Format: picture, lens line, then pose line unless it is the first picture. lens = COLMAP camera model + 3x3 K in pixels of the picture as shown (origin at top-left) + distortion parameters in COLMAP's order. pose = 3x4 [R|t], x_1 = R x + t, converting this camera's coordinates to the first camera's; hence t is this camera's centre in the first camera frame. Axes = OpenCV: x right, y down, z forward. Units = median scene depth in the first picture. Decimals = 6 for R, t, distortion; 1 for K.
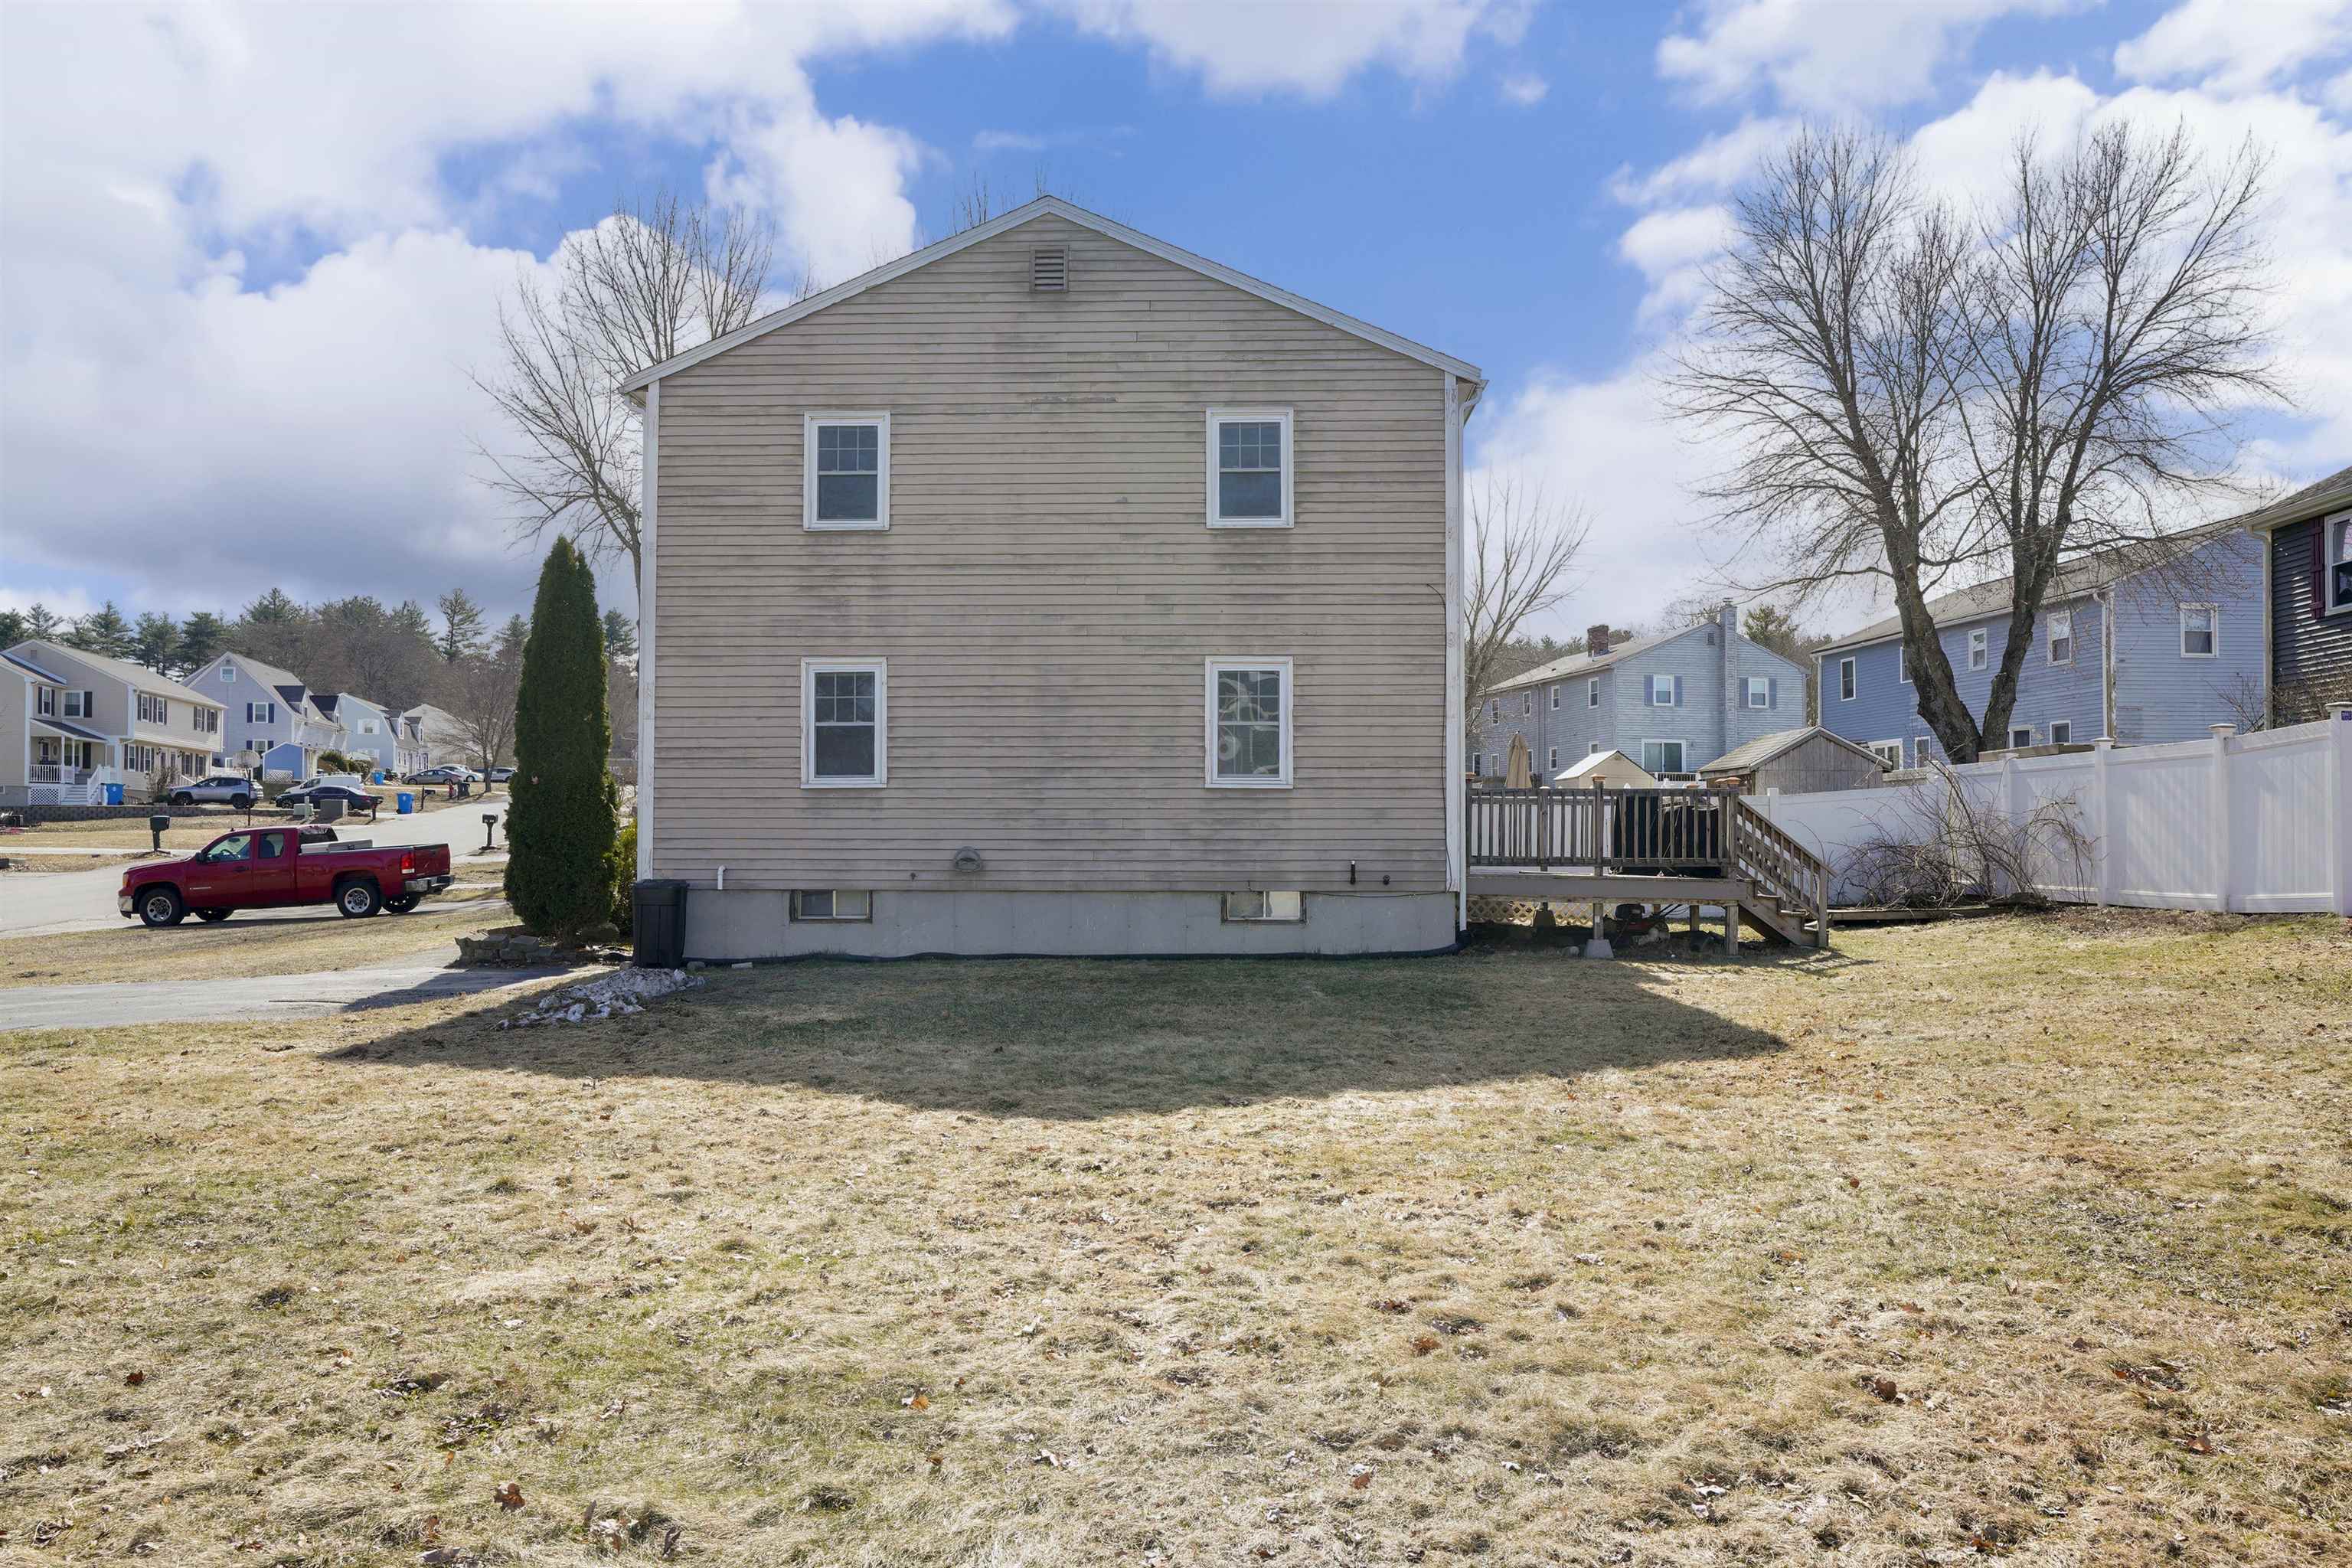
lens RADIAL K [[1774.7, 0, 1174.3], [0, 1774.7, 789.1], [0, 0, 1]] dist [-0.007245, -0.000509]
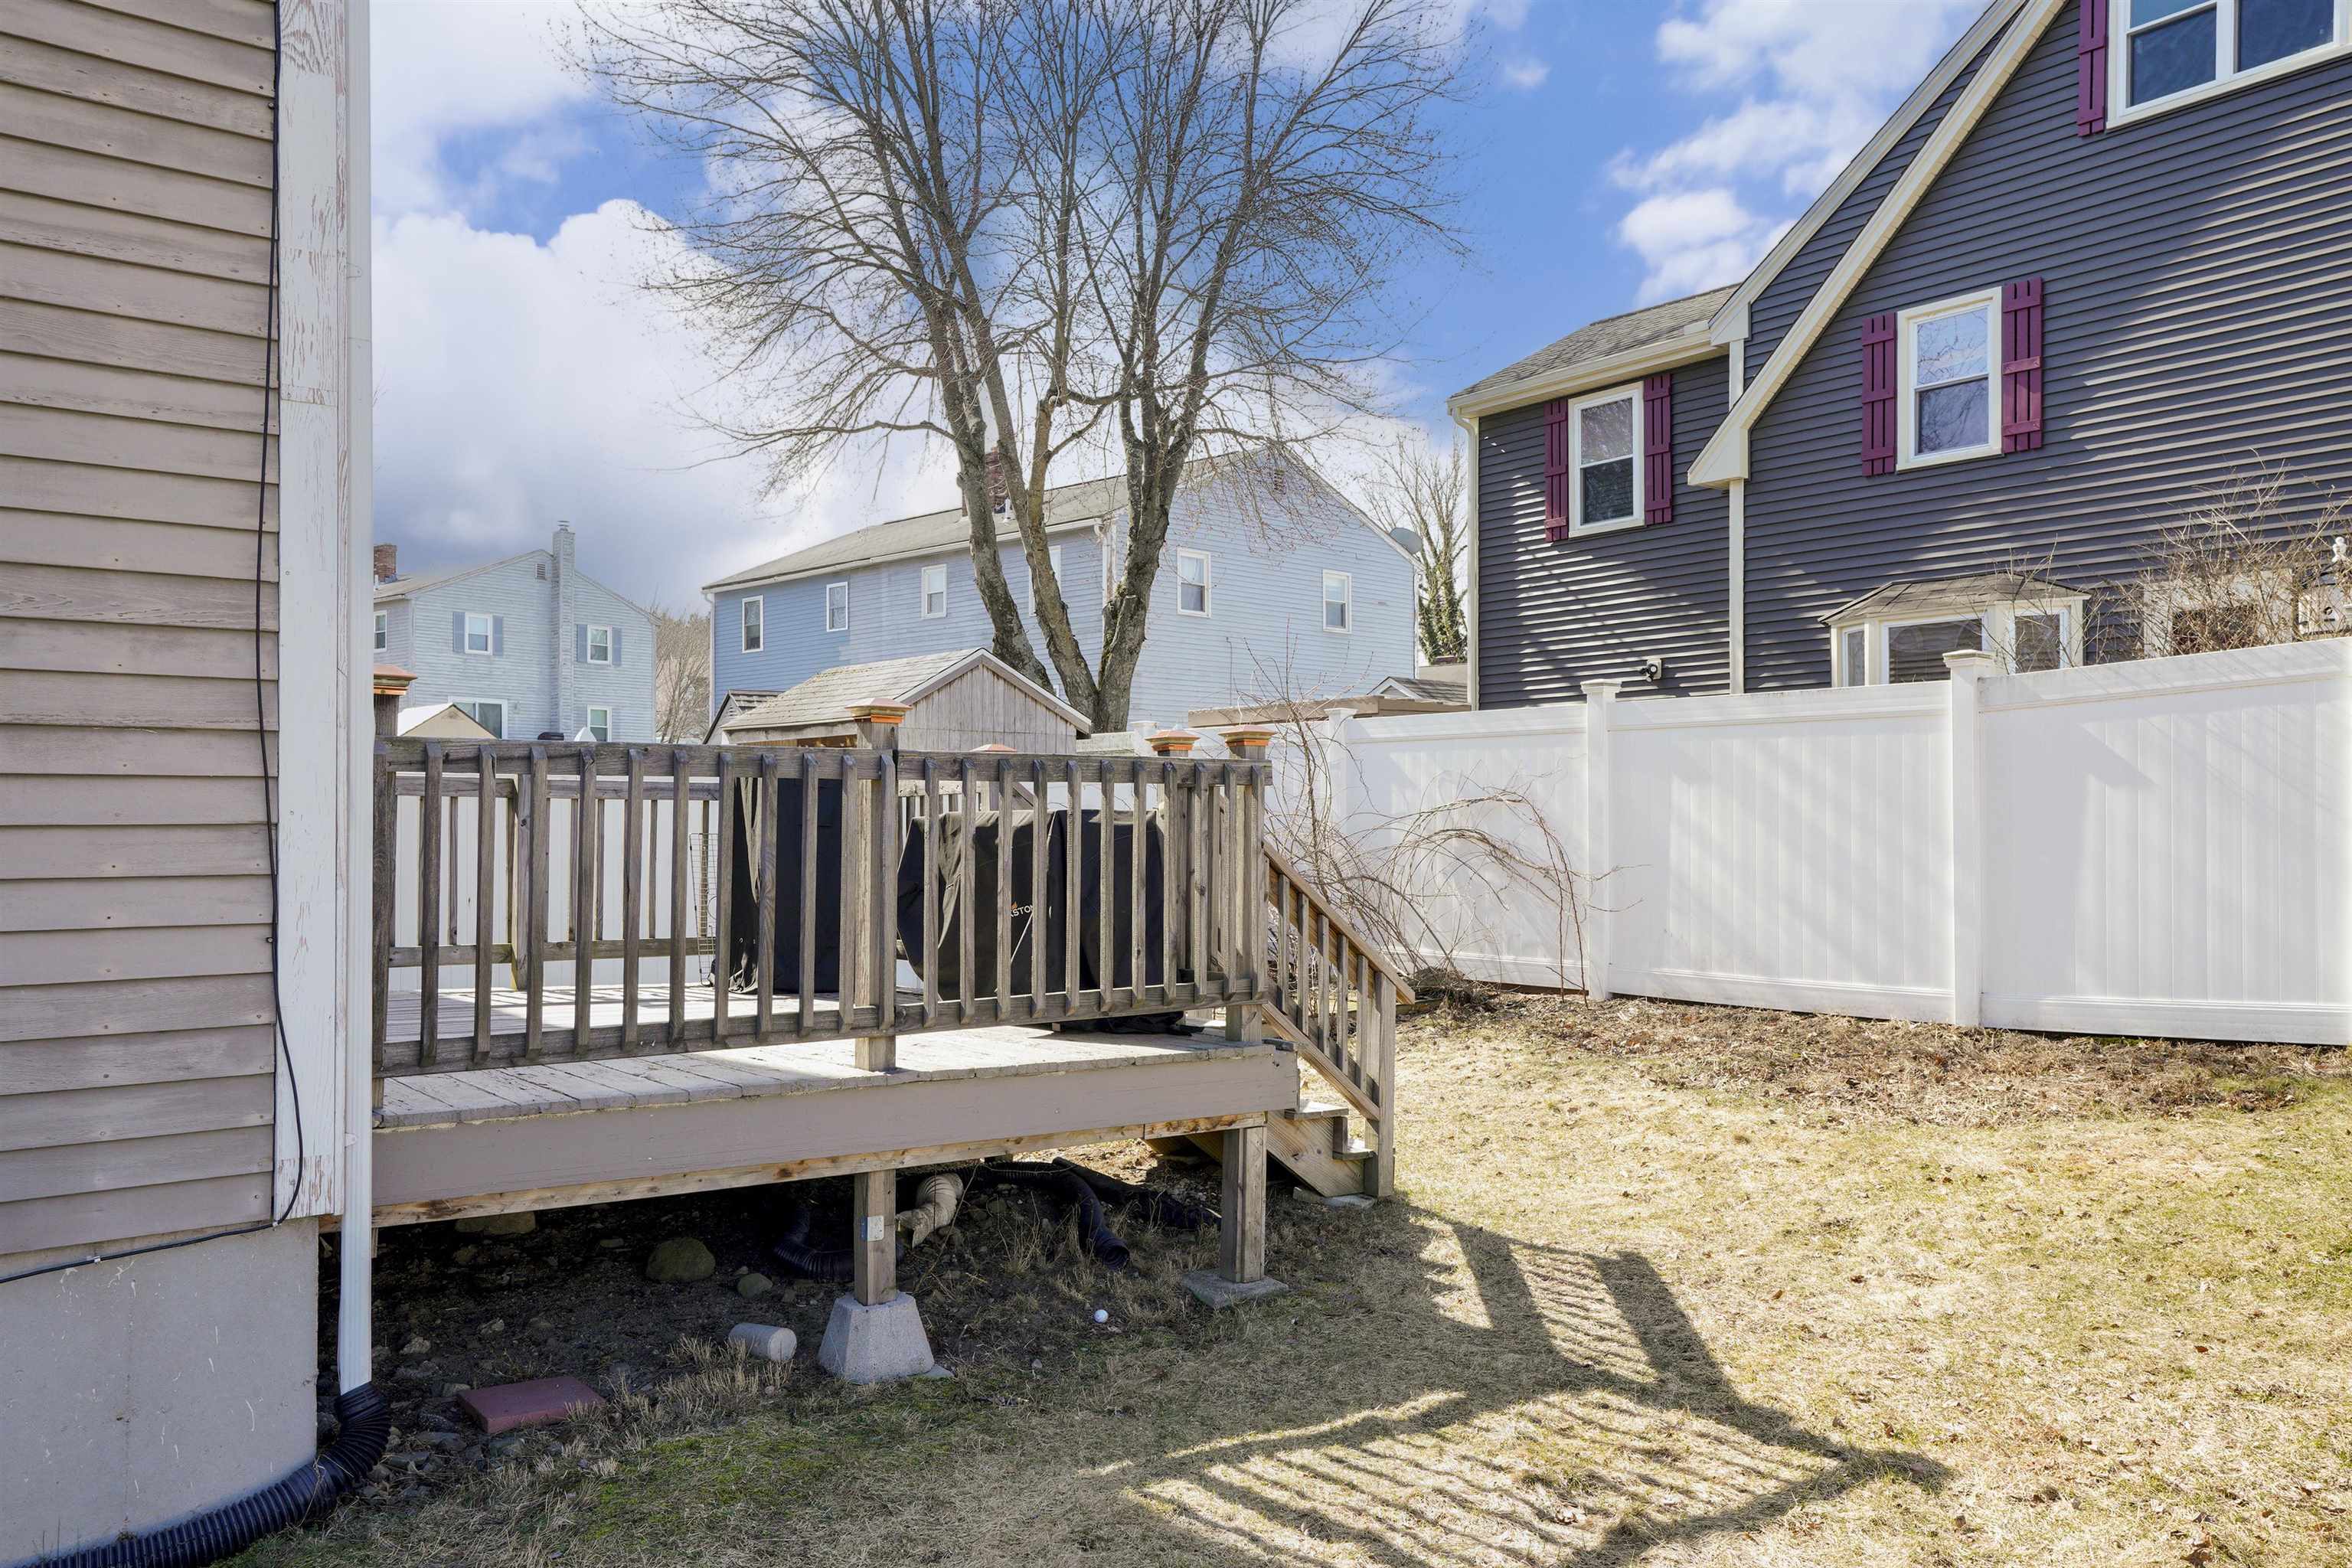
lens RADIAL K [[1774.7, 0, 1174.0], [0, 1774.7, 791.1], [0, 0, 1]] dist [-0.007245, -0.000509]
pose [[0.777456, 0.007921, 0.628888, 0.070981], [-0.016712, 0.999828, 0.008067, 0.002200], [-0.628716, -0.016781, 0.777454, 0.526828]]
